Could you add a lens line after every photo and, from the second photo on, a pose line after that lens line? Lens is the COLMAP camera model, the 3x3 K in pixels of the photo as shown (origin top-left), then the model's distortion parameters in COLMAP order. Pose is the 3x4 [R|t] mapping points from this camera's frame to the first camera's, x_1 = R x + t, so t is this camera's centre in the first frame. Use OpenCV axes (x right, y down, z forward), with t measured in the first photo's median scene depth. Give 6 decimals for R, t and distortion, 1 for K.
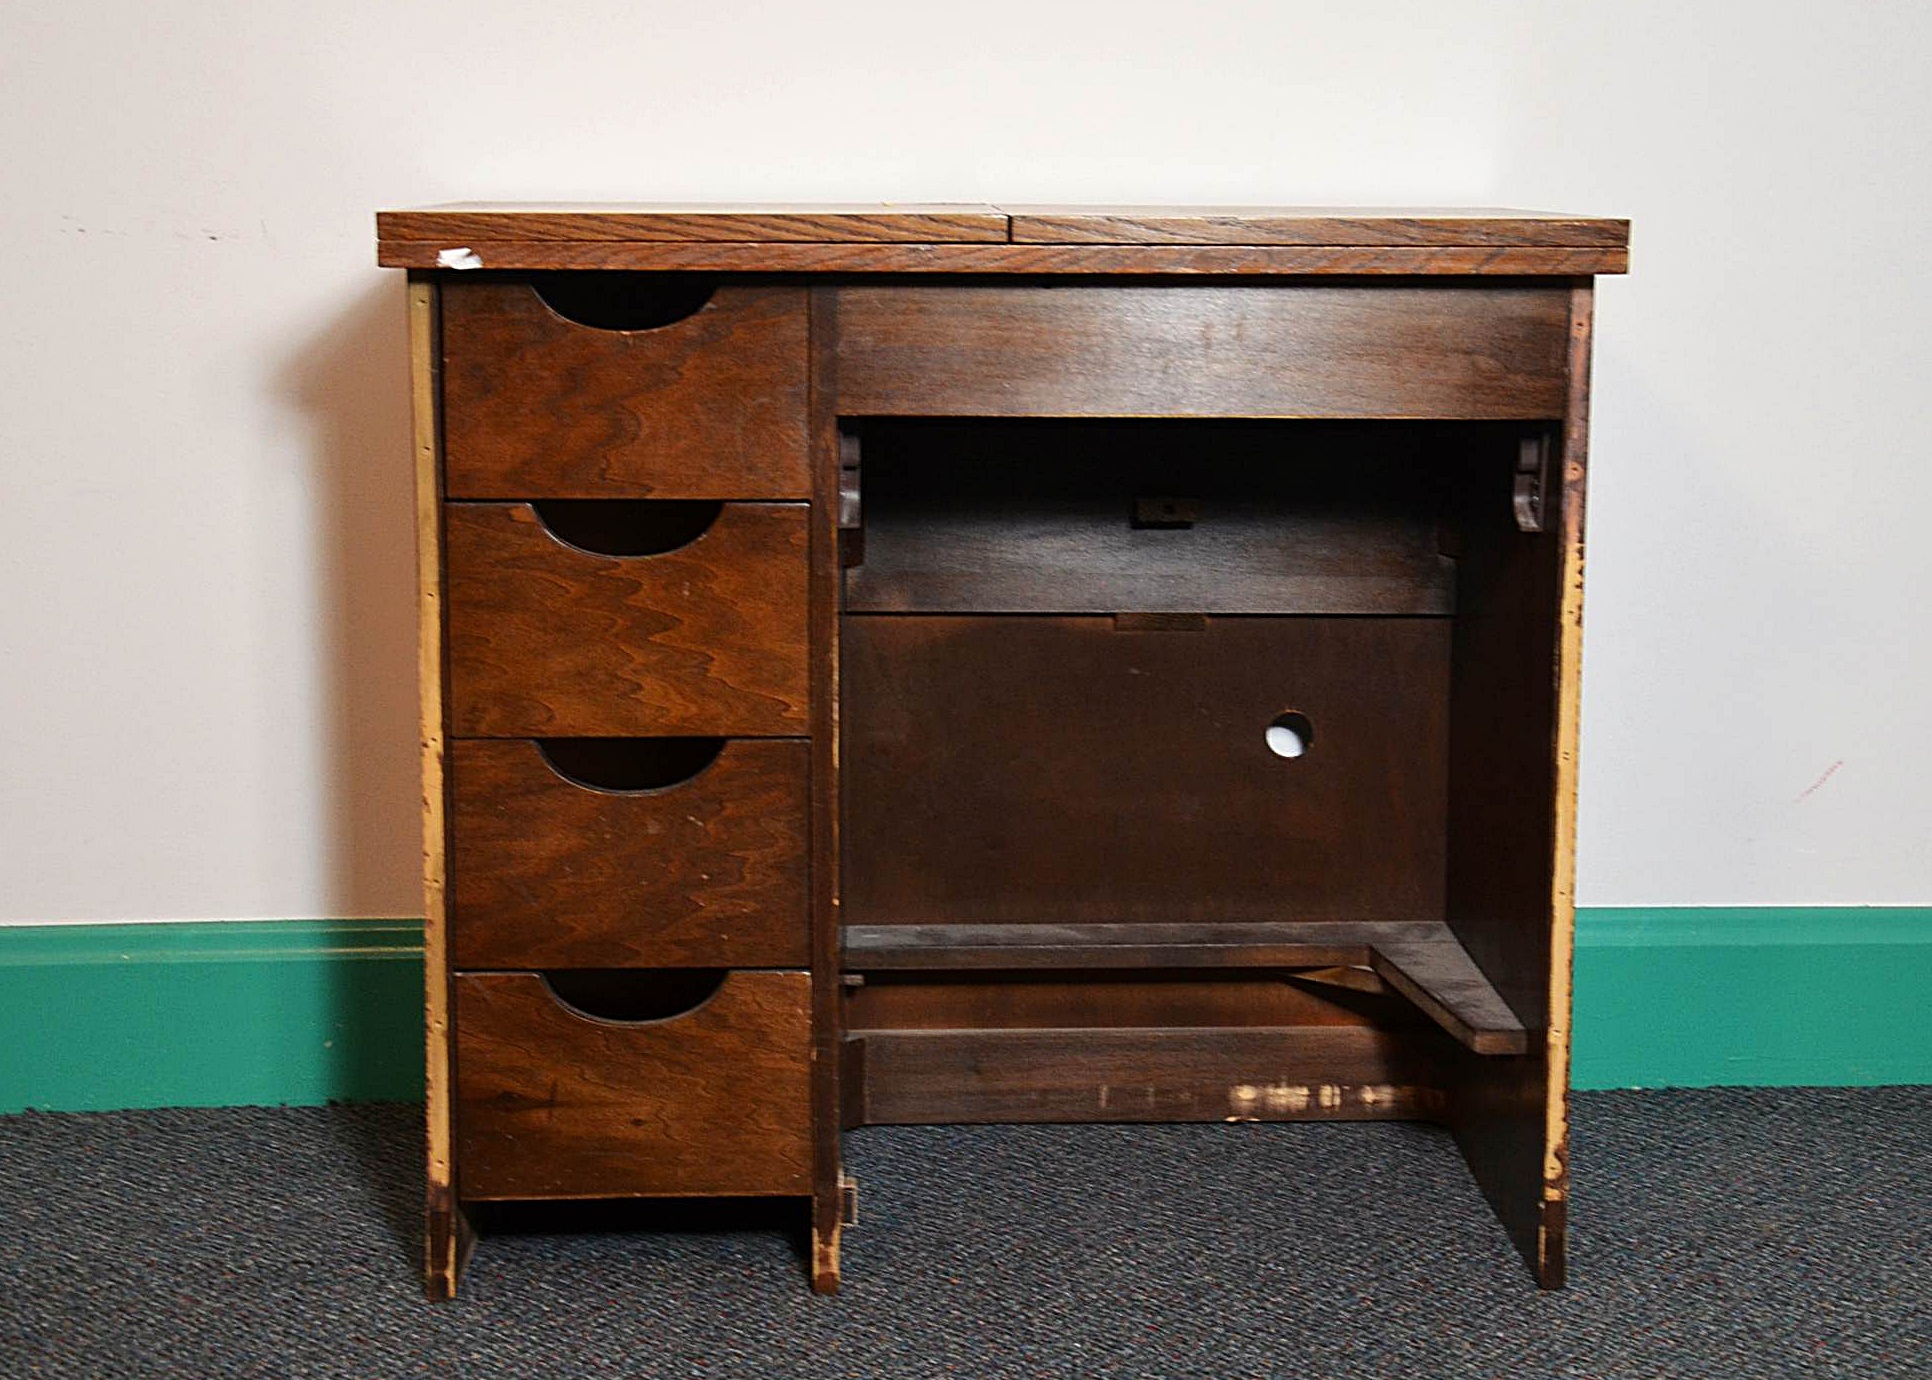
lens RADIAL K [[3332.6, 0, 1032.5], [0, 3332.6, 614.5], [0, 0, 1]] dist [0.057650, 0.833835]
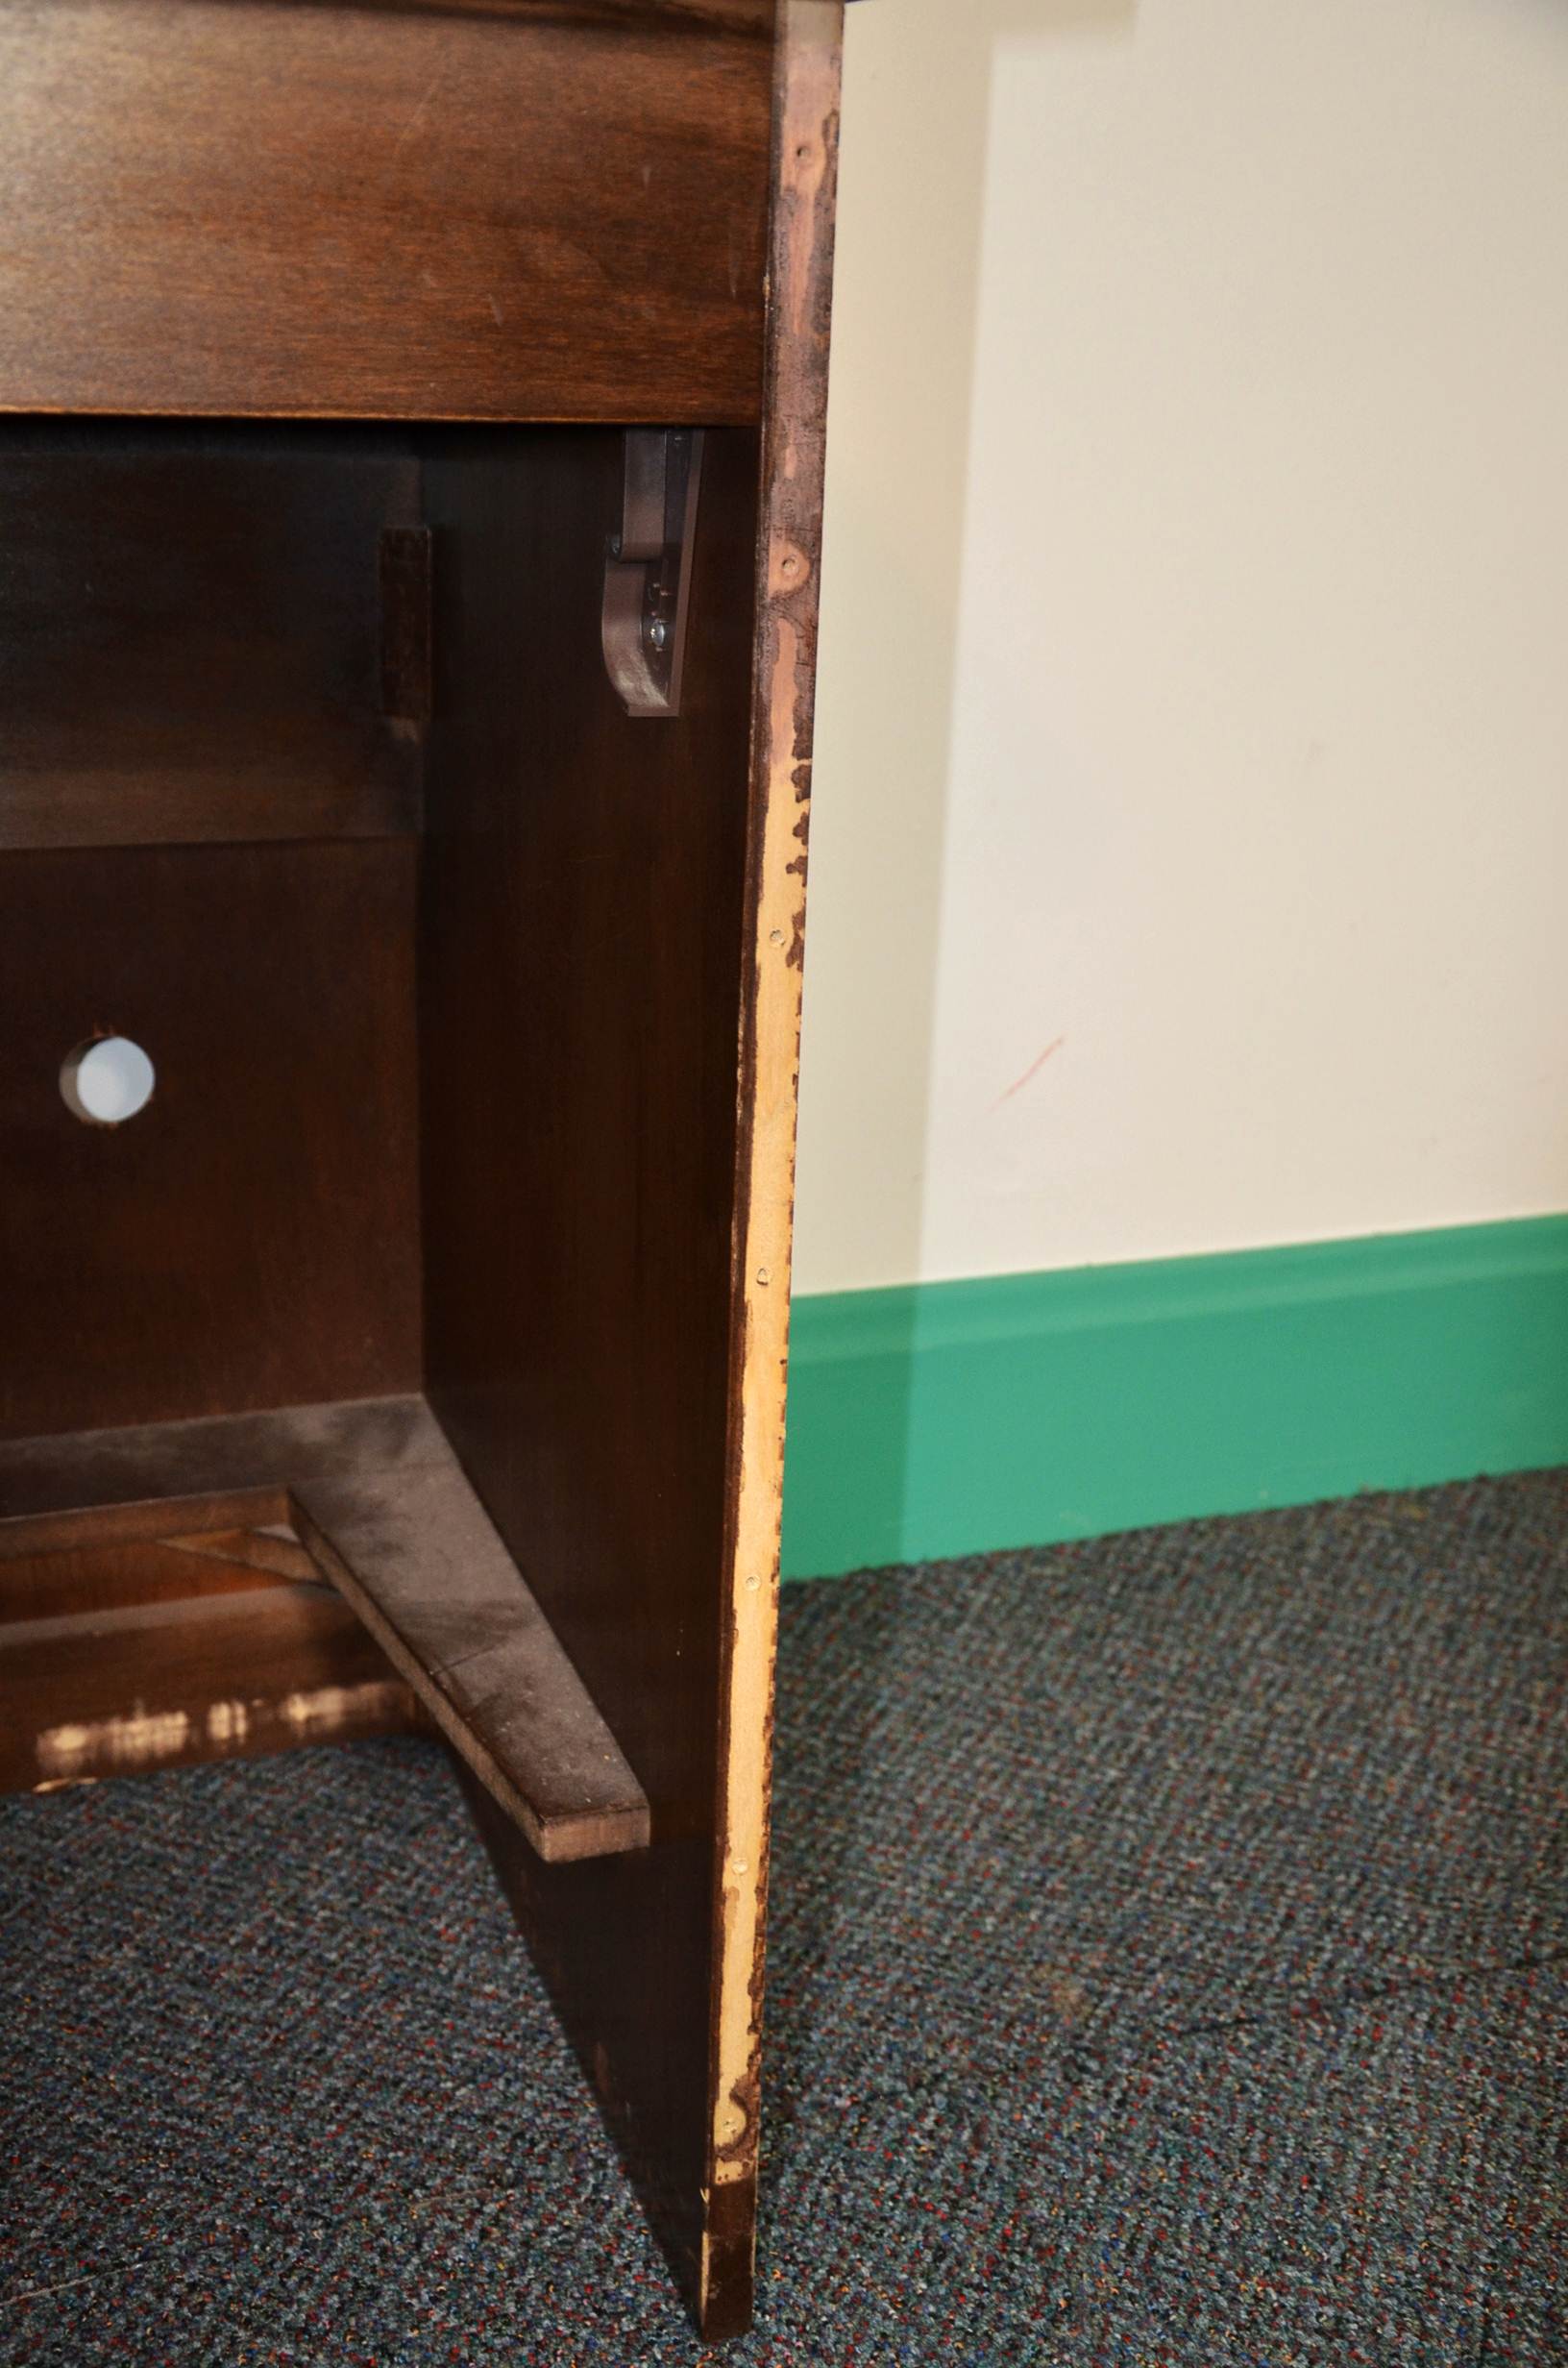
lens RADIAL K [[2603.0, 0, 784.0], [0, 2603.0, 1184.0], [0, 0, 1]] dist [0.013992, 0.027897]
pose [[0.954242, -0.076456, 0.289097, 0.069826], [0.013965, 0.977102, 0.212314, -0.036576], [-0.298710, -0.198562, 0.933459, 0.696846]]
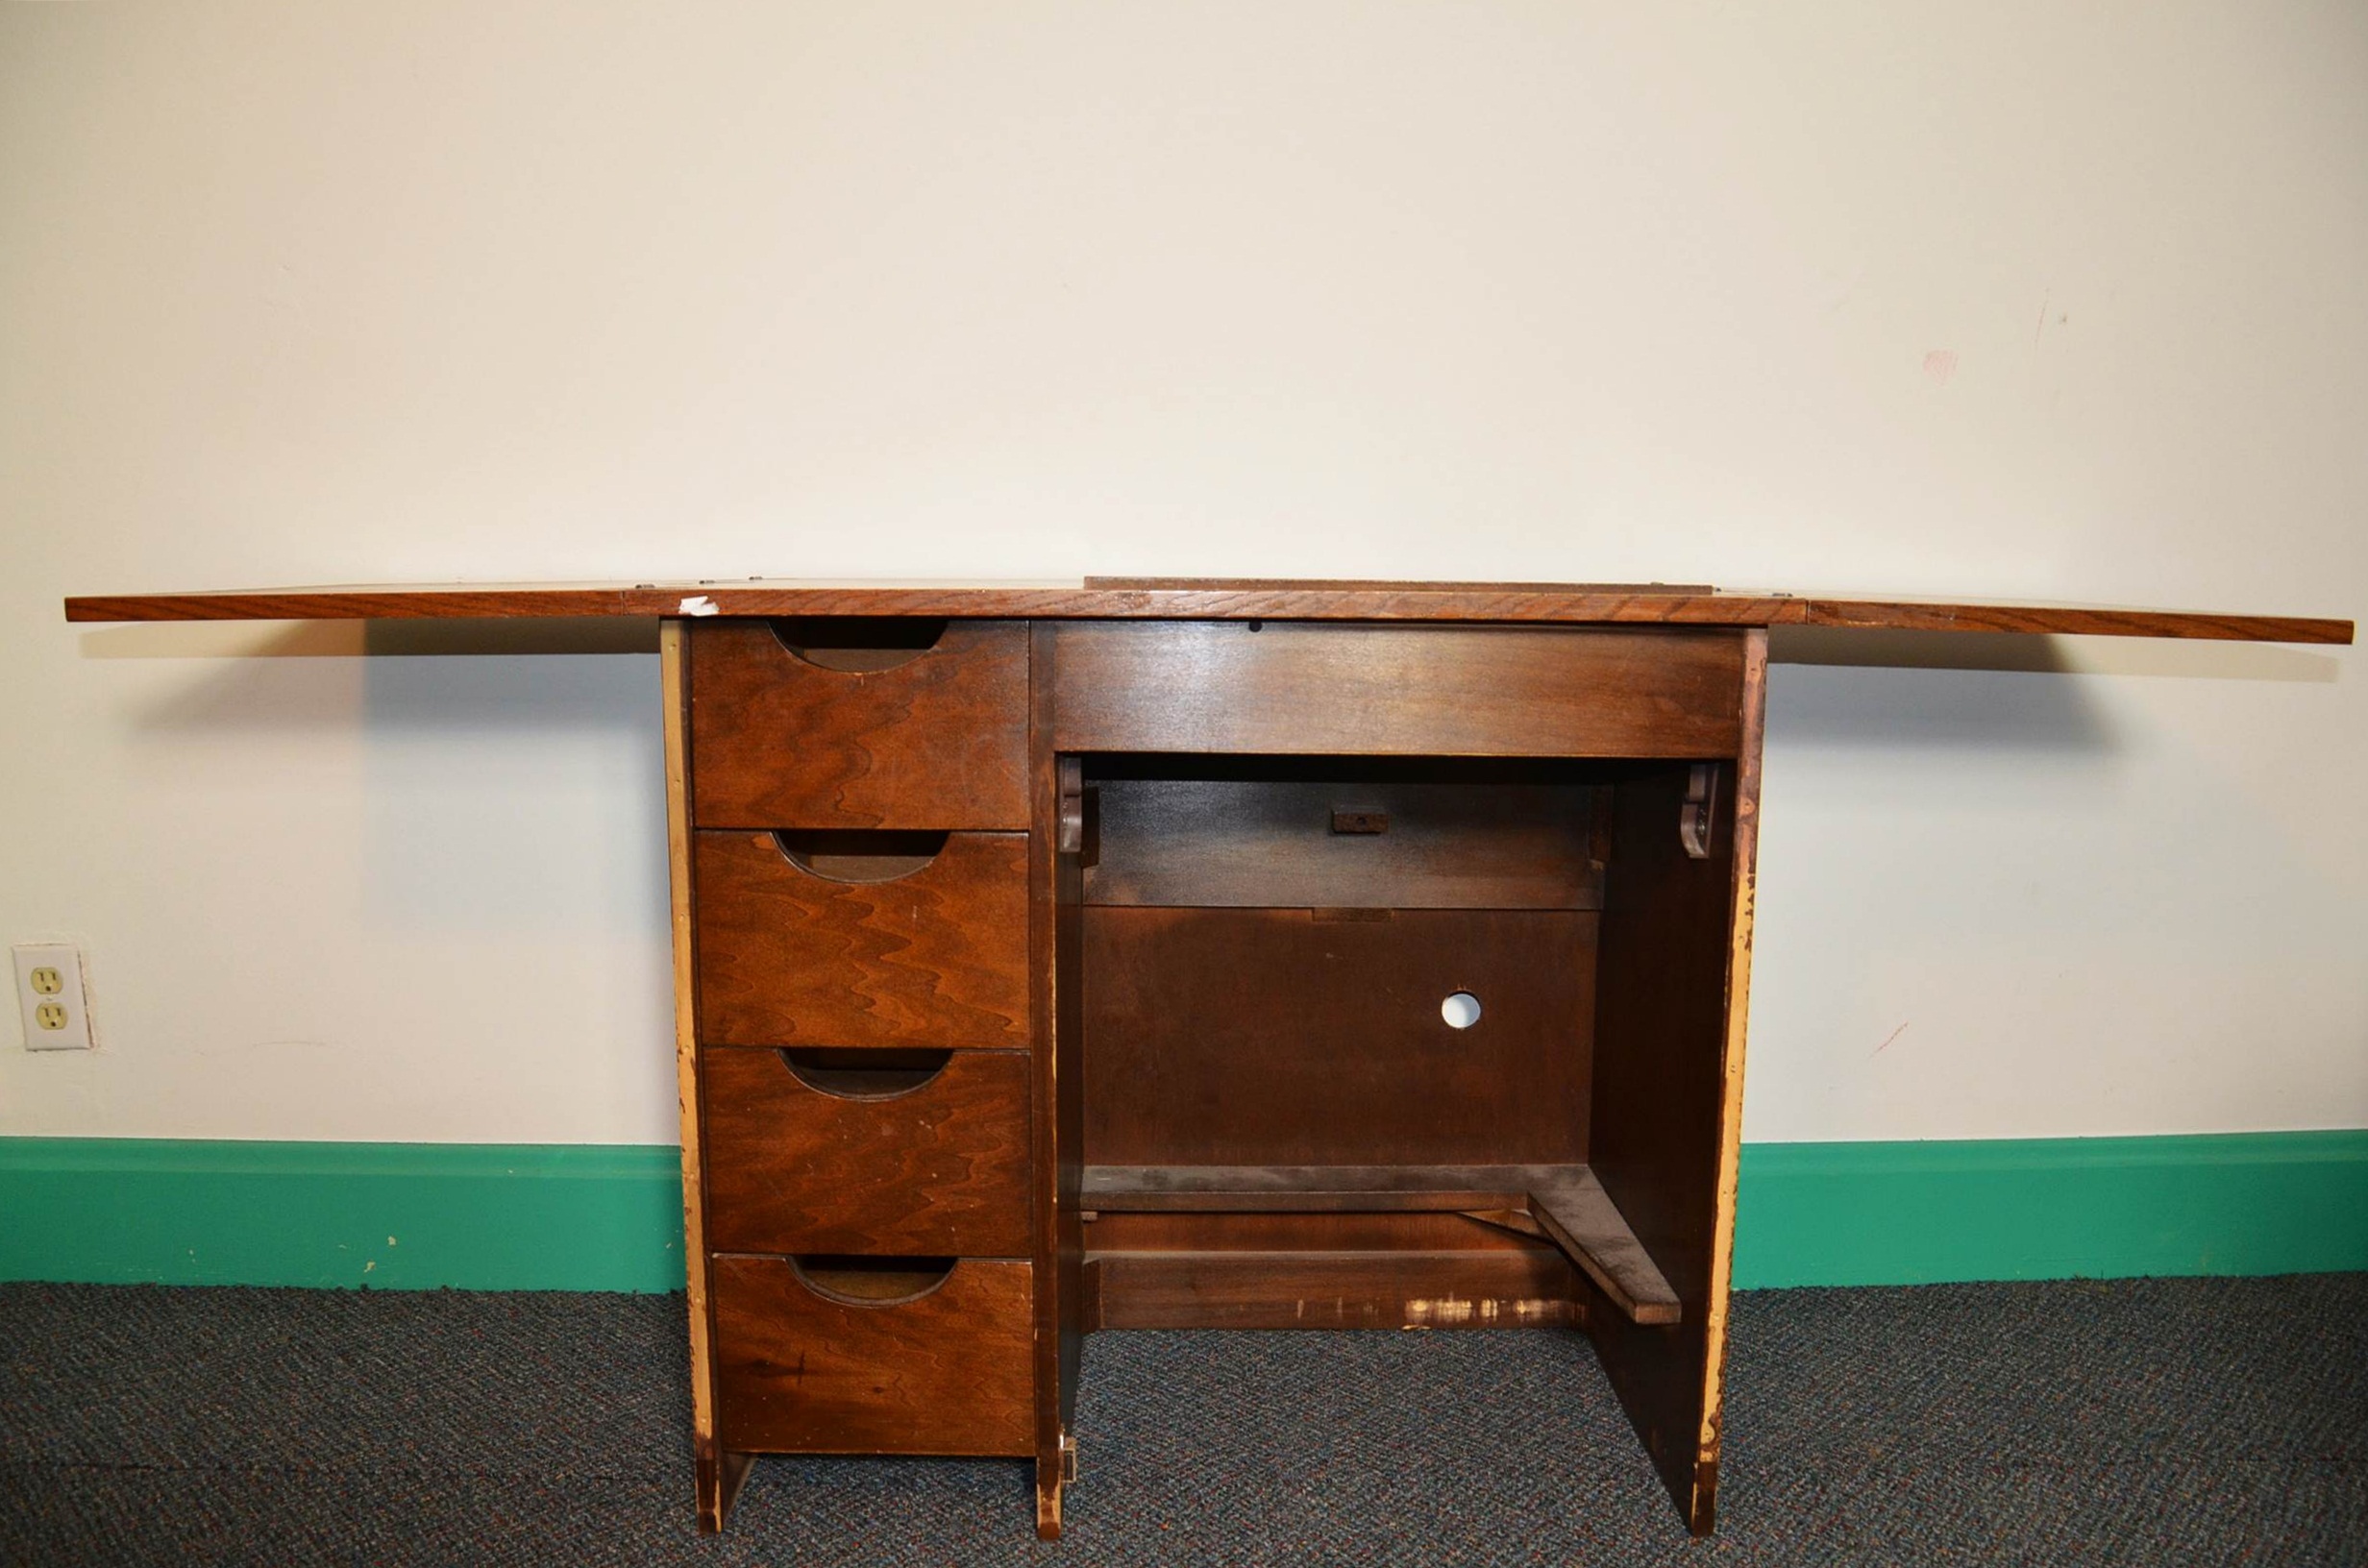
lens RADIAL K [[1863.7, 0, 1184.0], [0, 1863.7, 784.0], [0, 0, 1]] dist [-0.163351, 0.139600]
pose [[0.999240, 0.004796, -0.038686, 0.005236], [-0.005236, 0.999923, -0.011255, -0.041665], [0.038629, 0.011449, 0.999188, 0.398934]]
